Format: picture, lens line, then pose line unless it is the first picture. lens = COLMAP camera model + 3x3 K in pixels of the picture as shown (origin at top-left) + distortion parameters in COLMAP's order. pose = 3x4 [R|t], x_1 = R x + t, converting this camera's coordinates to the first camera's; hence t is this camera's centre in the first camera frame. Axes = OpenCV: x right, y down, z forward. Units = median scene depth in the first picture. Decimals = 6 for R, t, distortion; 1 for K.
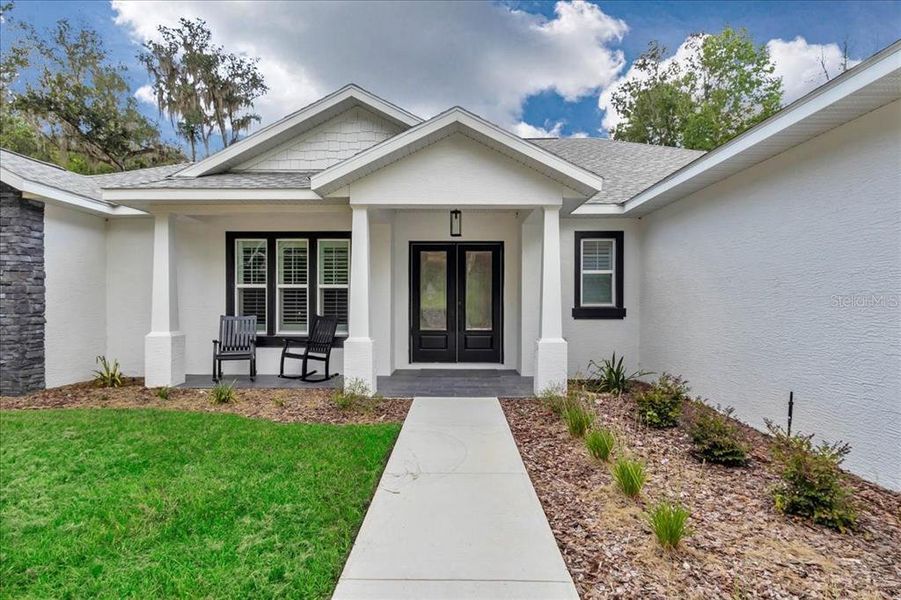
lens RADIAL K [[450.9, 0, 450.5], [0, 450.9, 300.0], [0, 0, 1]] dist [0.034850, 0.000026]
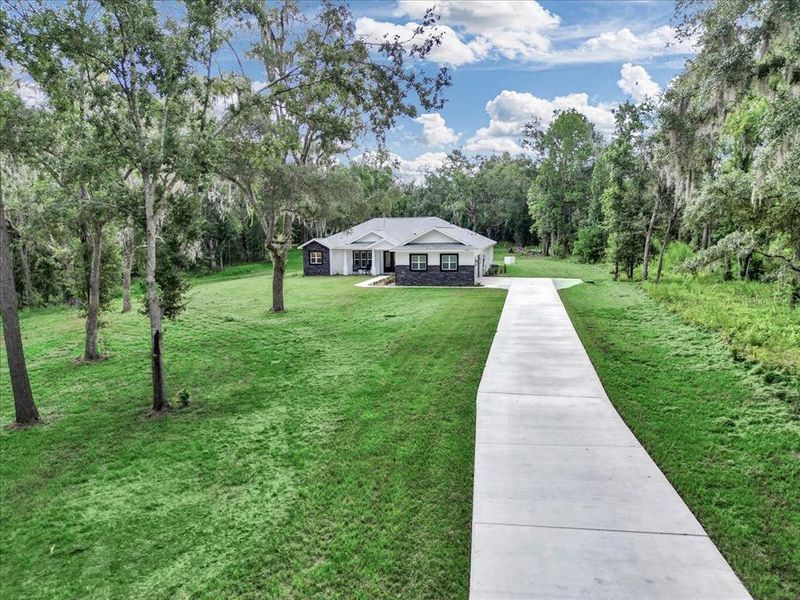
lens RADIAL K [[560.8, 0, 400.0], [0, 560.8, 300.0], [0, 0, 1]] dist [0.029950, -0.001088]
pose [[0.975539, 0.011507, -0.219526, 1.756068], [0.019302, 0.990288, 0.137682, -0.509438], [0.218979, -0.138551, 0.965843, -6.132987]]
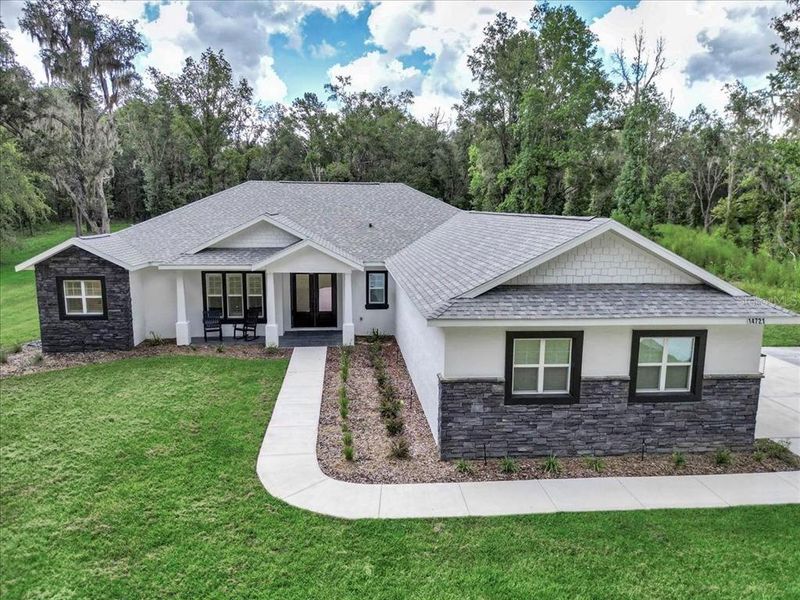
lens RADIAL K [[560.8, 0, 400.0], [0, 560.8, 300.0], [0, 0, 1]] dist [0.029950, -0.001088]
pose [[0.994149, -0.013400, 0.107180, 0.141645], [-0.007151, 0.981934, 0.189091, -0.520025], [-0.107778, -0.188751, 0.976093, -1.688399]]
